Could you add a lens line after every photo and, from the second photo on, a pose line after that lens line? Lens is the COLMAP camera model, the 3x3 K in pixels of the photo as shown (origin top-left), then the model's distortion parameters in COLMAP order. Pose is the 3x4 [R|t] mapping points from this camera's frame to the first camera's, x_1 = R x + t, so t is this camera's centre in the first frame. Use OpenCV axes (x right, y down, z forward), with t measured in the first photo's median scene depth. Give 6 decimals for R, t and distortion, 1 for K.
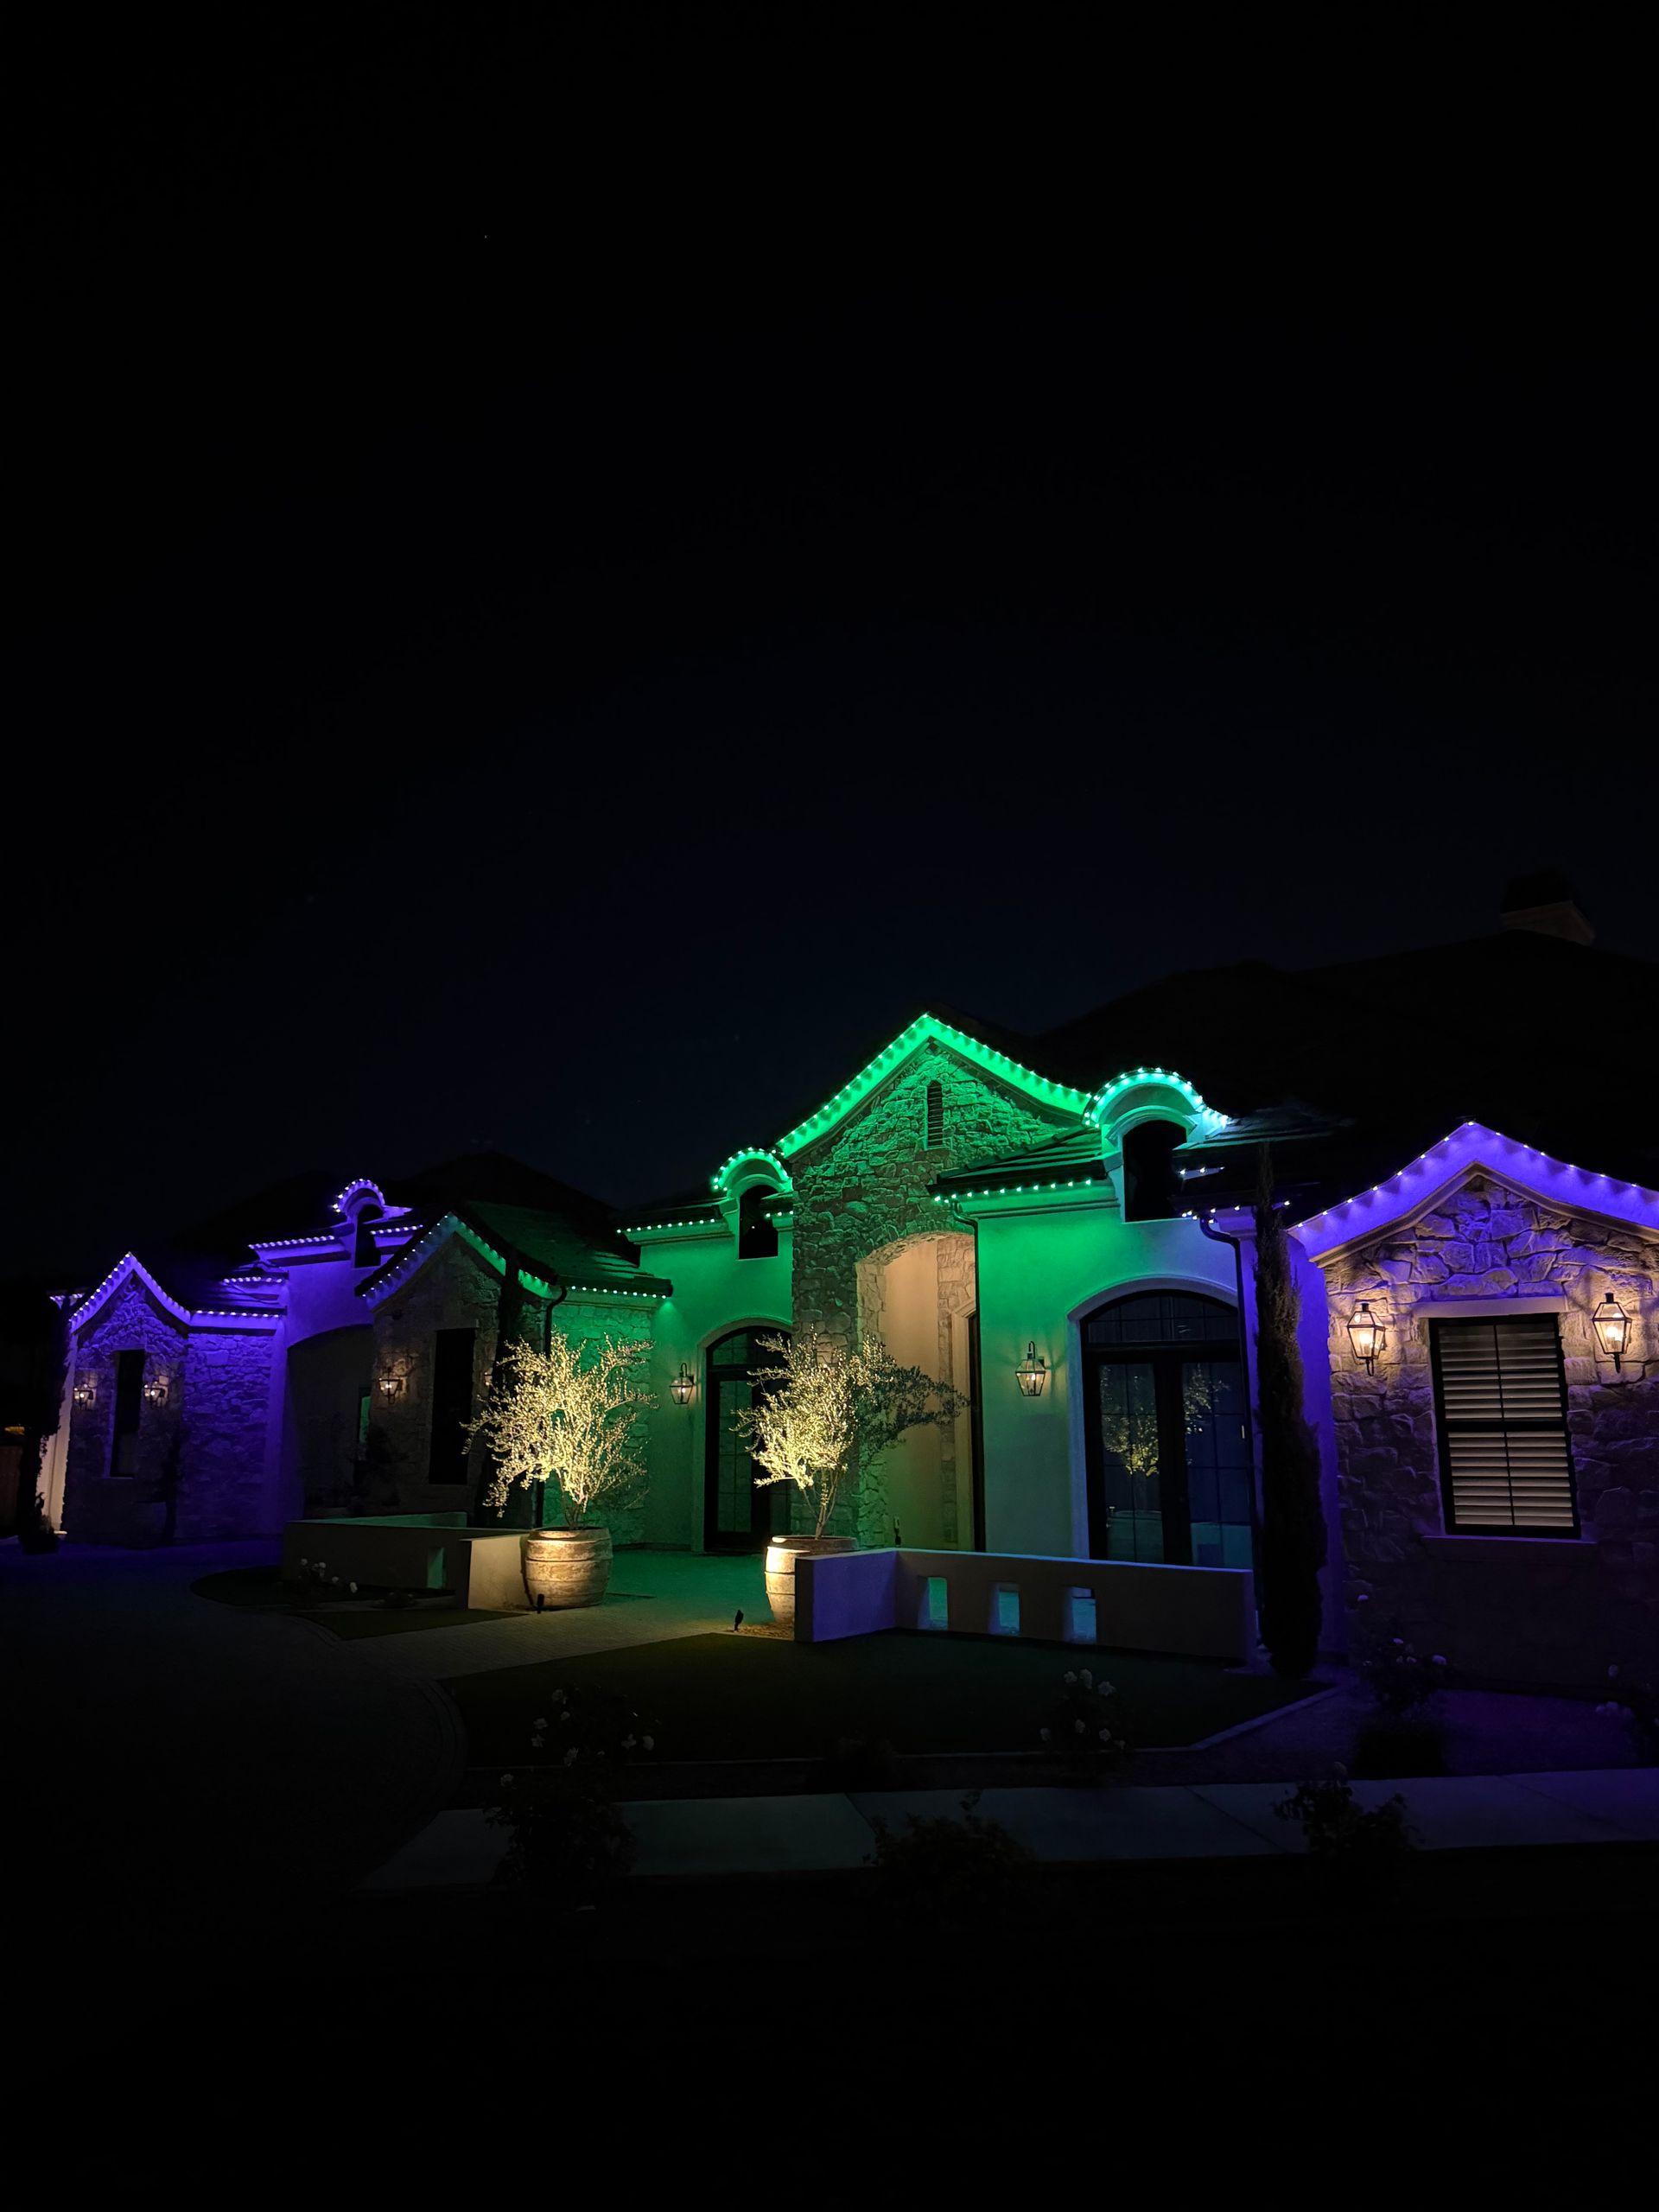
lens RADIAL K [[1549.0, 0, 829.5], [0, 1549.0, 1106.0], [0, 0, 1]] dist [0.127208, -0.214290]
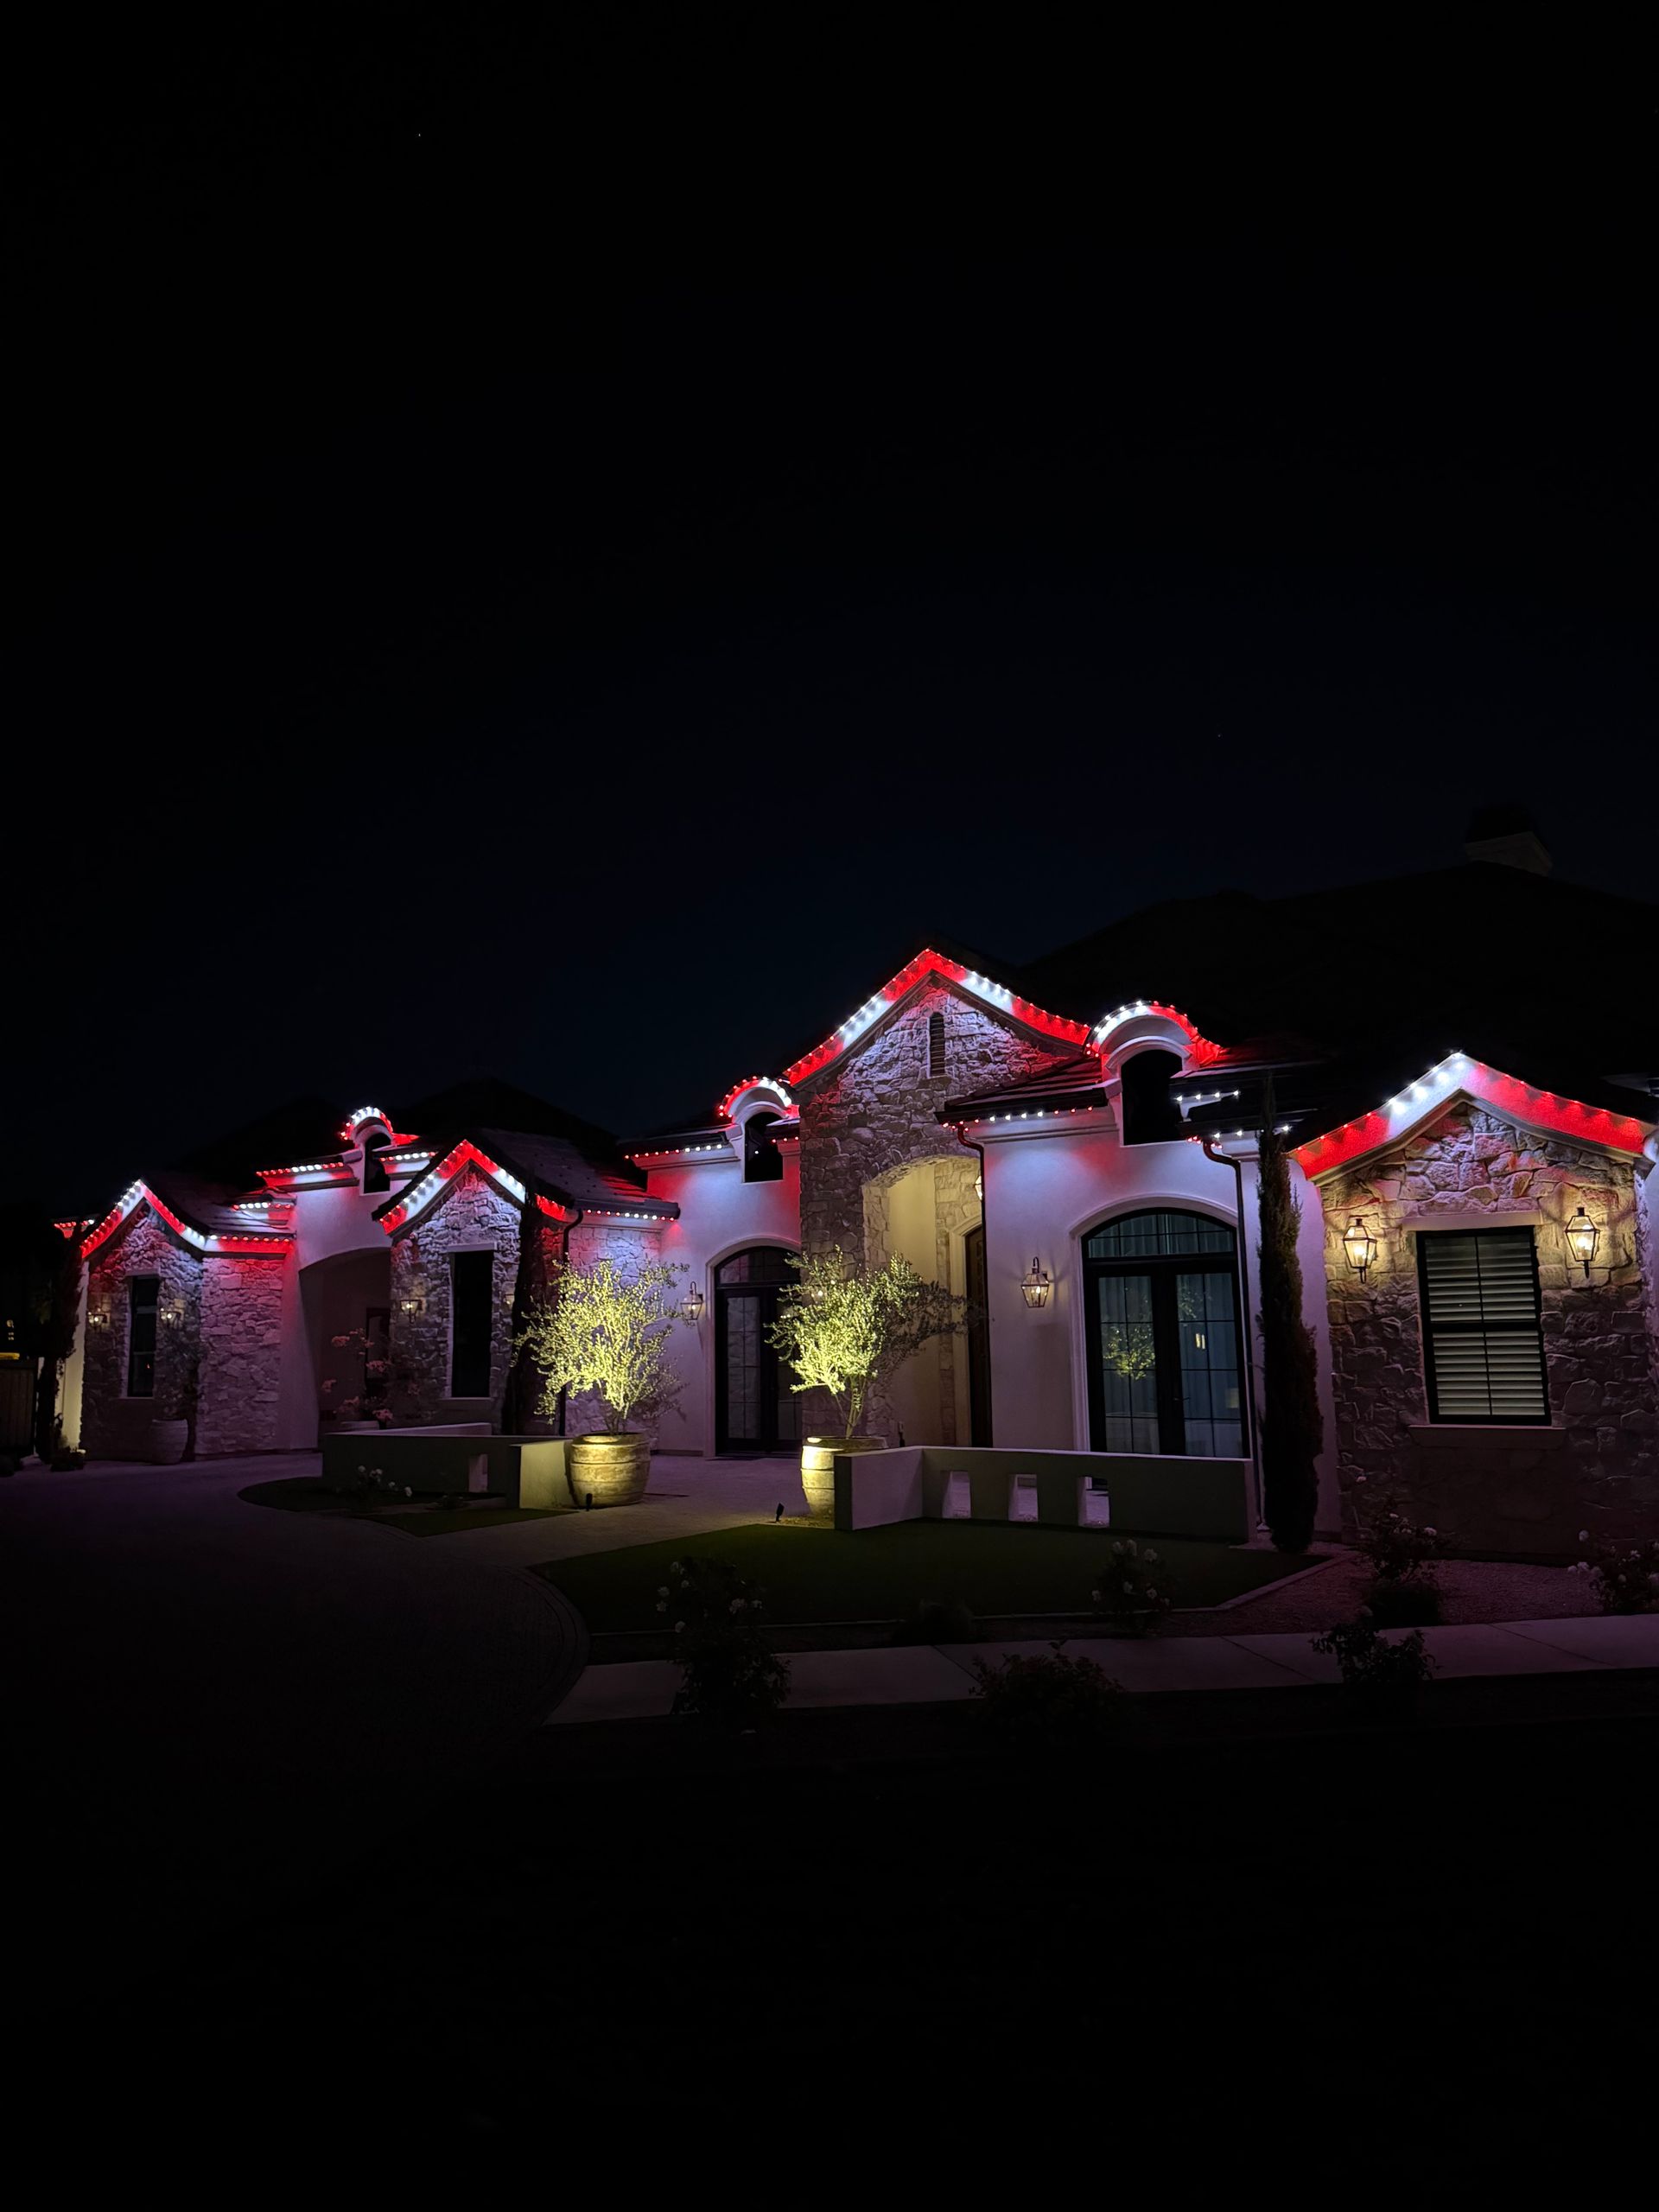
lens RADIAL K [[1549.3, 0, 829.5], [0, 1549.3, 1106.0], [0, 0, 1]] dist [0.122409, -0.176188]
pose [[0.999455, -0.008267, 0.031959, -0.045680], [0.006610, 0.998646, 0.051600, -0.008867], [-0.032342, -0.051360, 0.998156, -0.059097]]
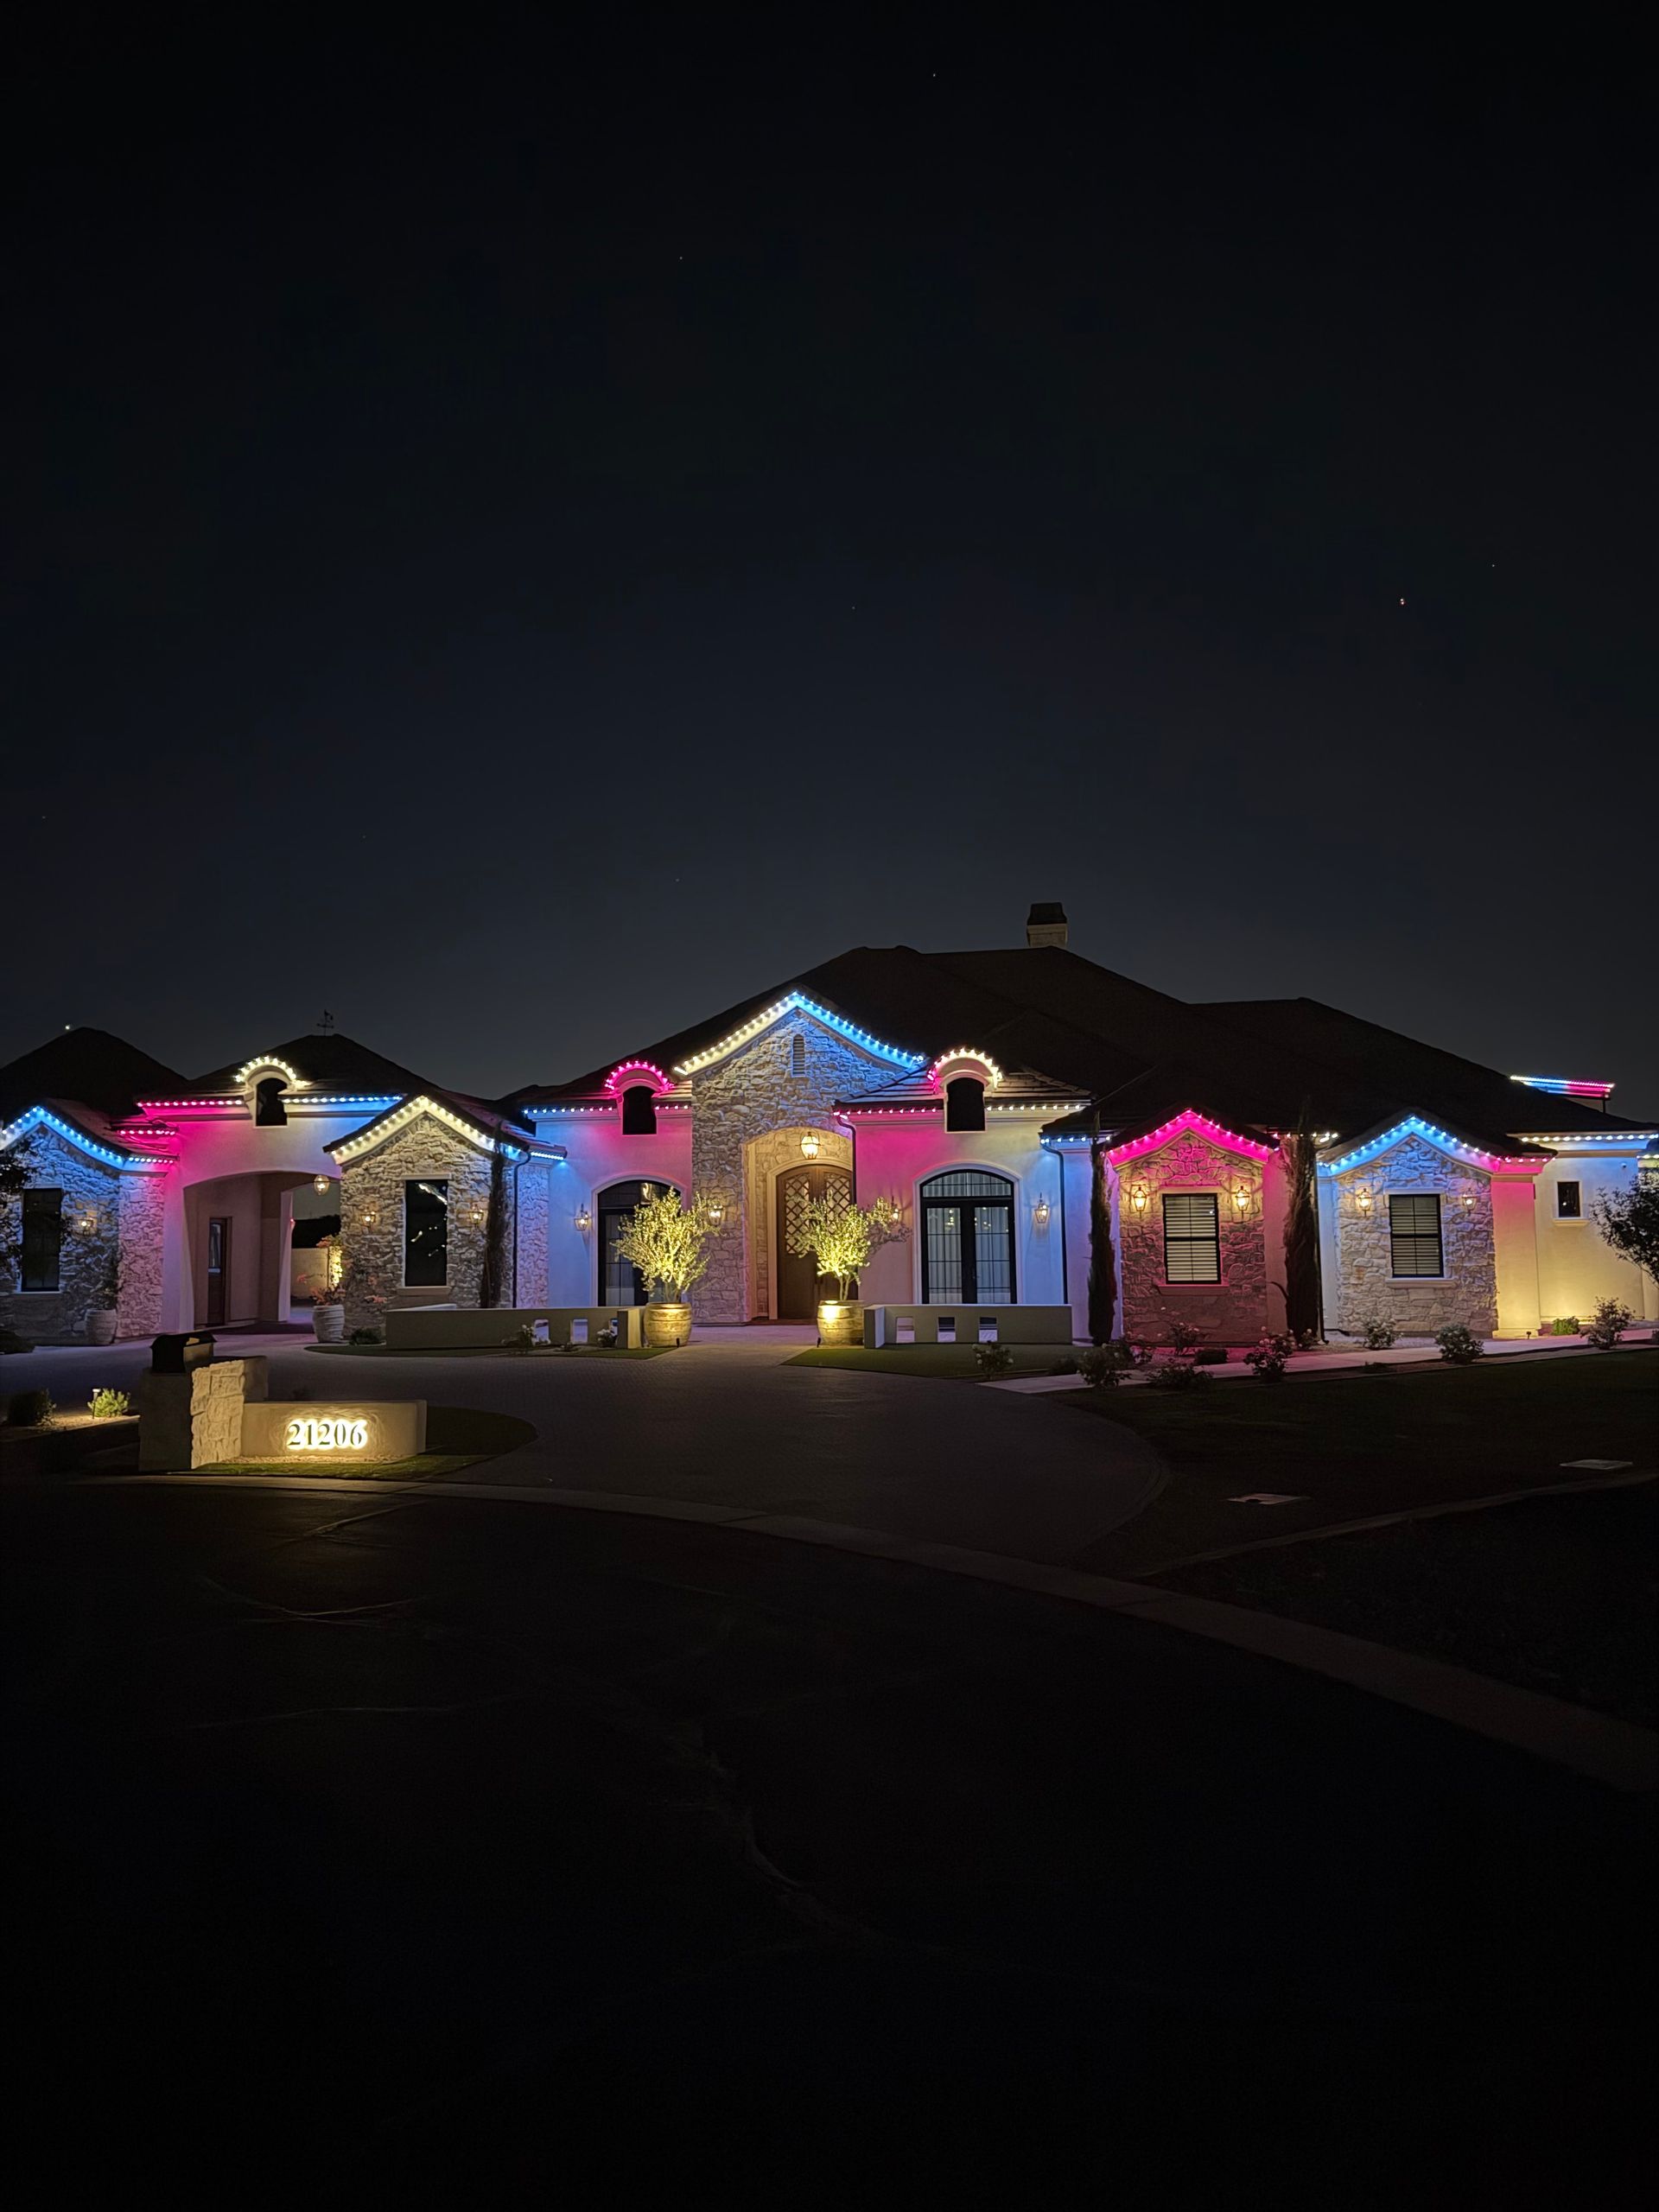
lens RADIAL K [[1549.3, 0, 829.5], [0, 1549.3, 1106.0], [0, 0, 1]] dist [0.122409, -0.176188]
pose [[0.885060, 0.027766, 0.464648, -0.770564], [-0.082282, 0.991832, 0.097462, -0.120488], [-0.458146, -0.124492, 0.880116, -0.531575]]
